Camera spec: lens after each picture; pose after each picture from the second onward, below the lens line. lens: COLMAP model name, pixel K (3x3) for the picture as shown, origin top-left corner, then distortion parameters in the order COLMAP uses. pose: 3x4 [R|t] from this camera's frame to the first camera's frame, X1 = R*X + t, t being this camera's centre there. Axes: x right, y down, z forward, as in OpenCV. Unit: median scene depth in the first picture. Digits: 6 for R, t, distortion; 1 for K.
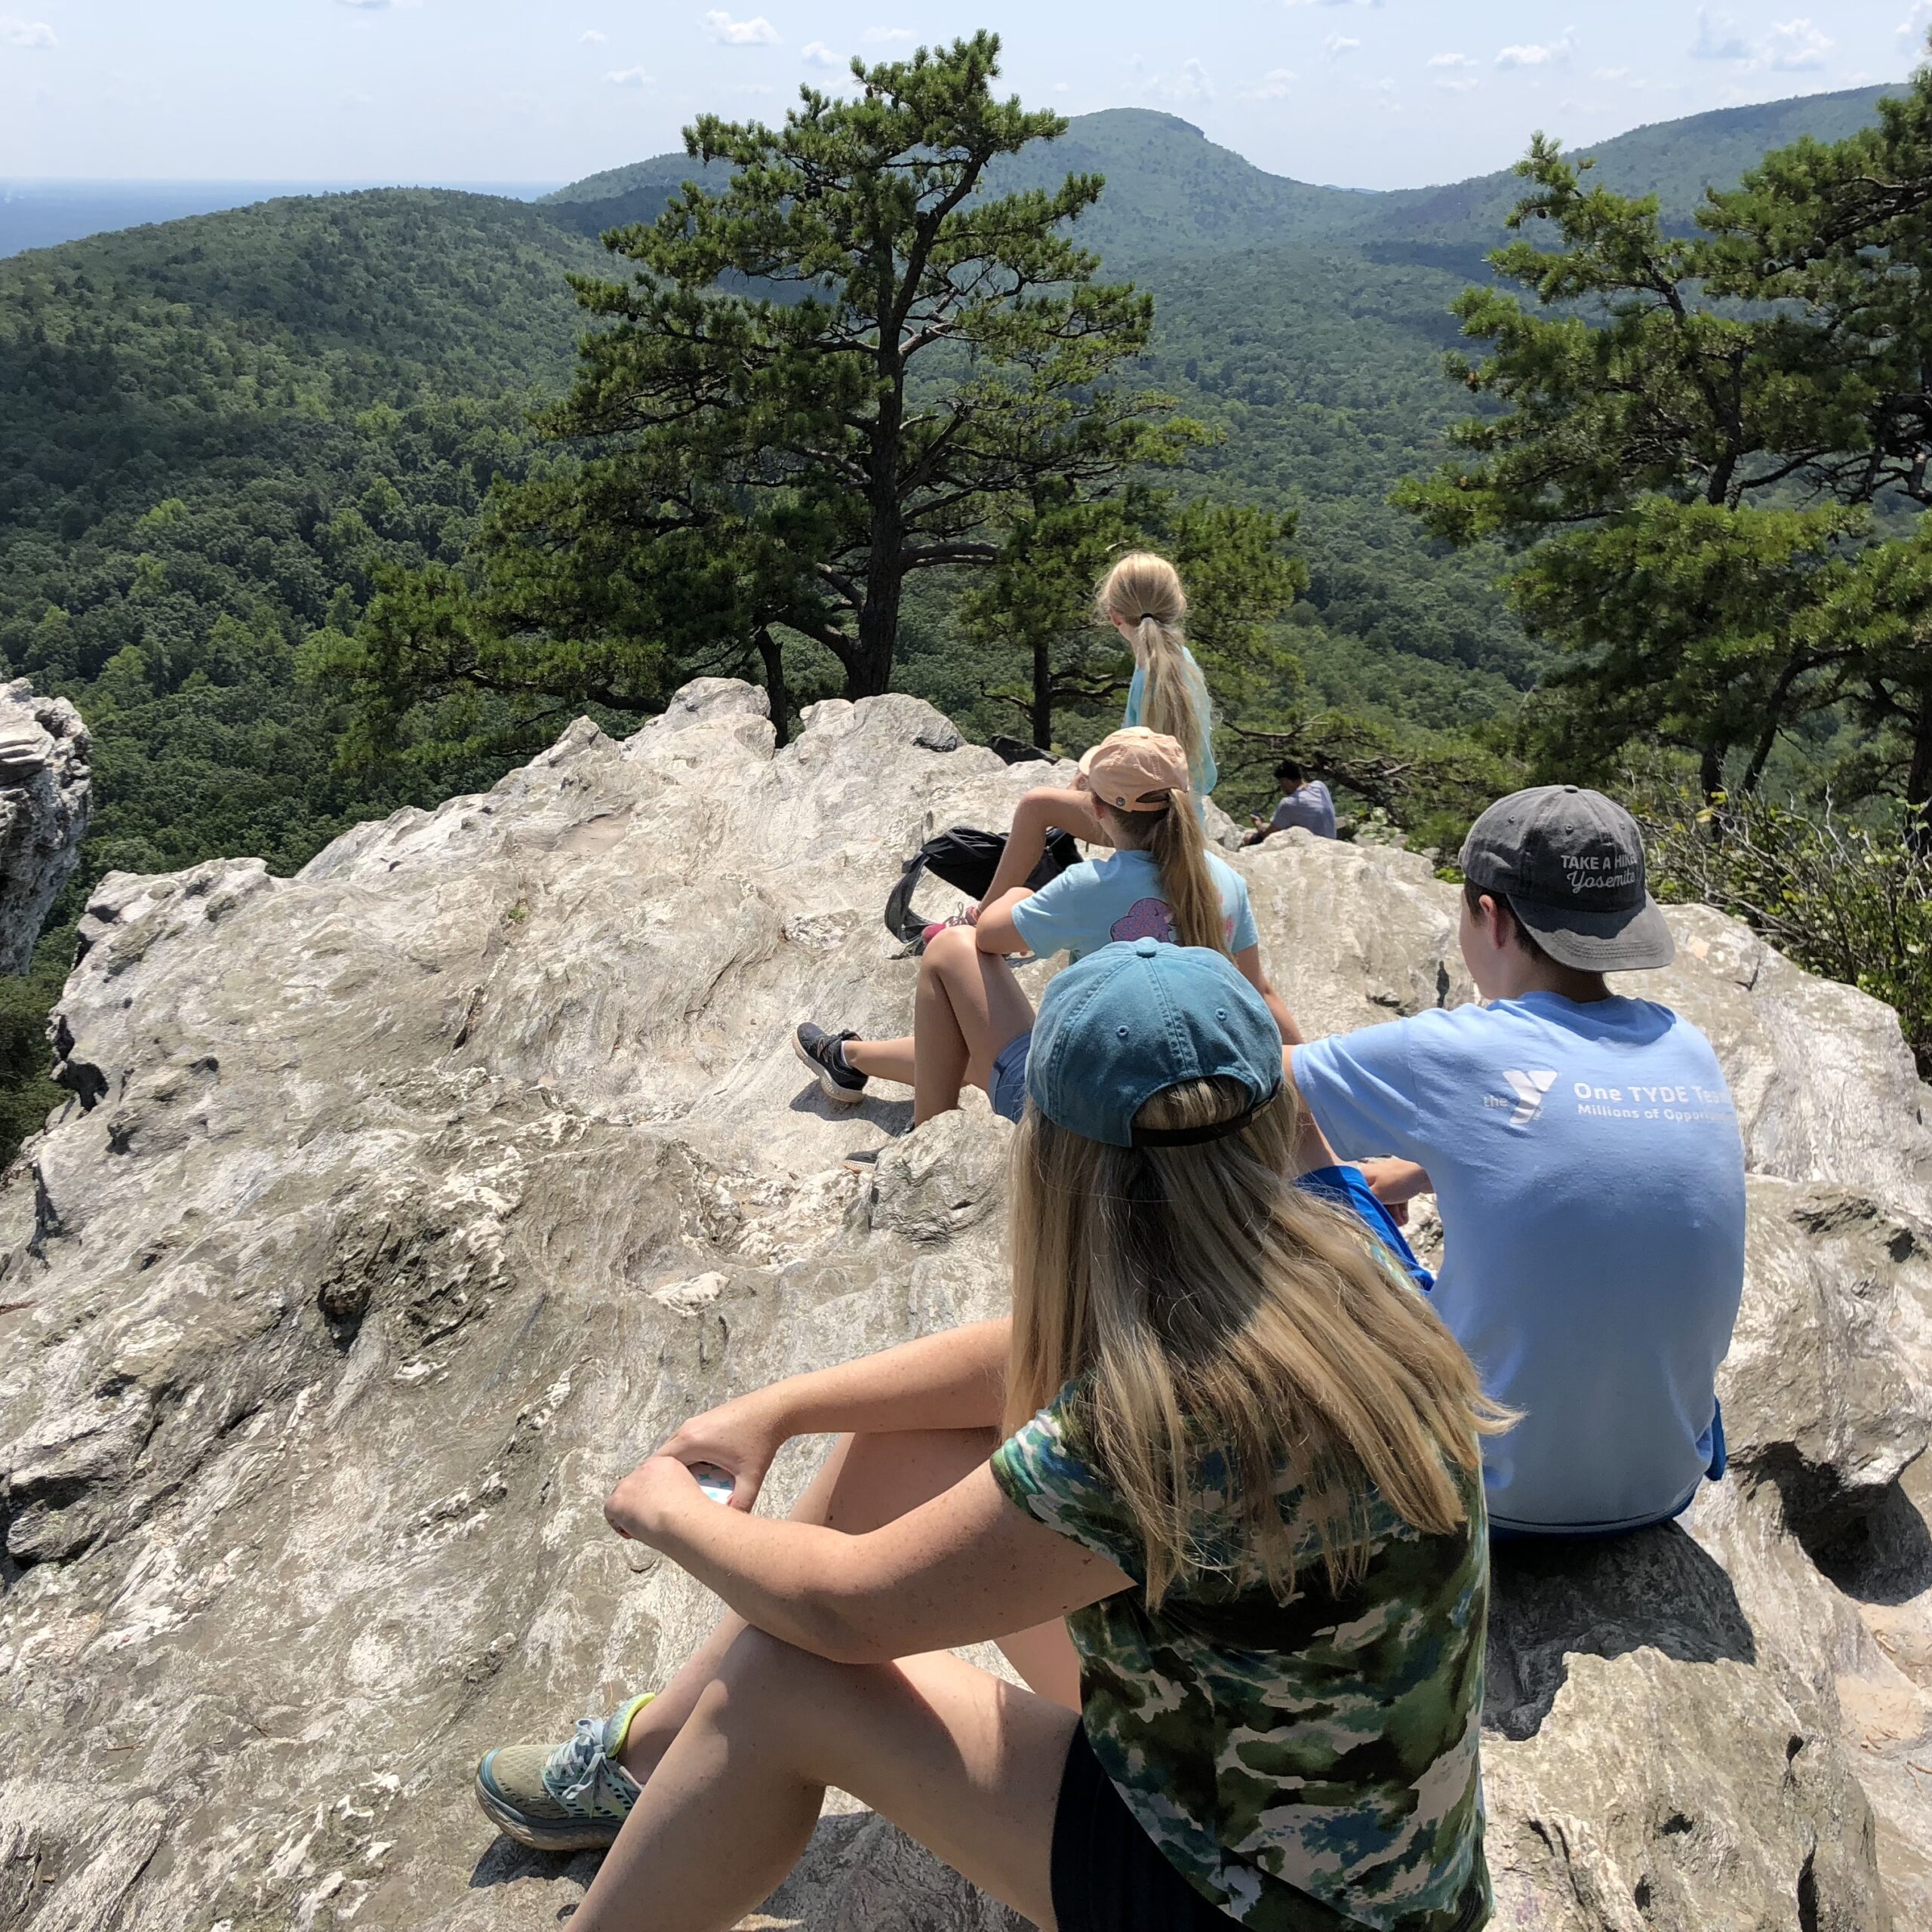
lens RADIAL K [[2132.1, 0, 804.9], [0, 2132.1, 918.7], [0, 0, 1]] dist [0.009177, 0.000000]
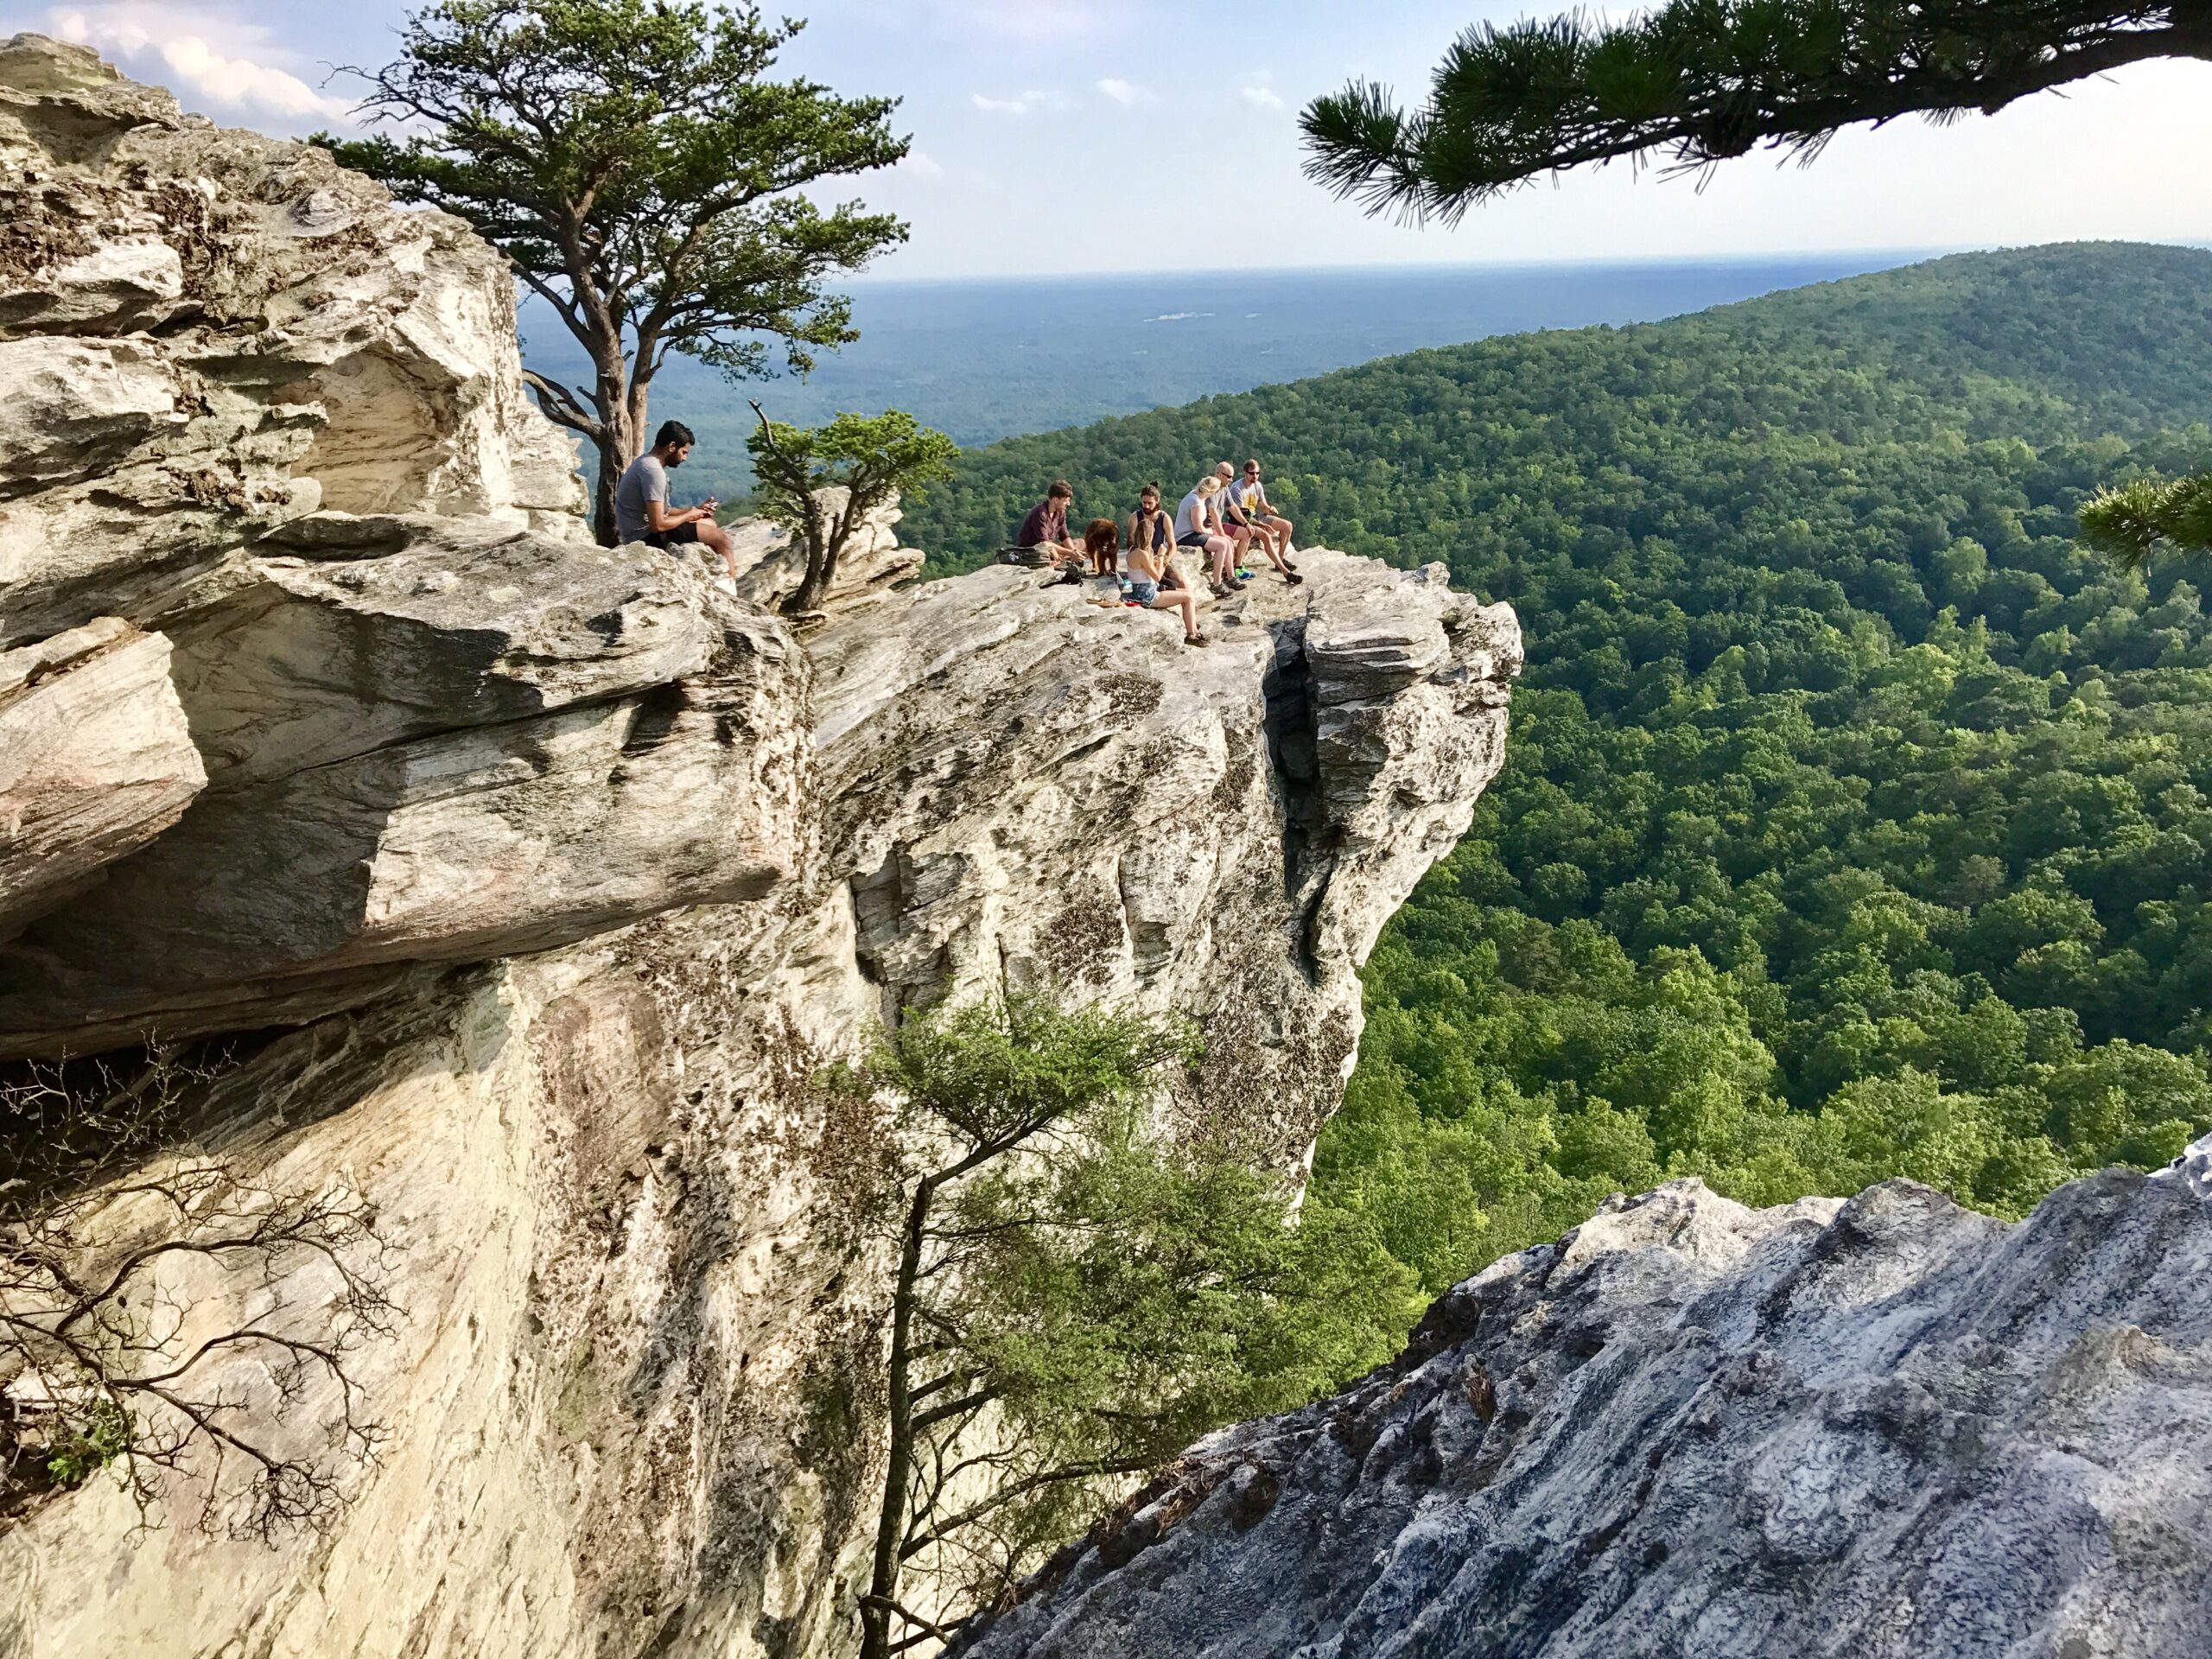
lens RADIAL K [[1835.1, 0, 1107.5], [0, 1835.1, 837.7], [0, 0, 1]] dist [0.034408, -0.012379]
pose [[0.801905, 0.152686, -0.577612, -0.154571], [-0.167153, 0.985520, 0.028451, -0.037086], [0.573593, 0.073735, 0.815815, 0.830820]]
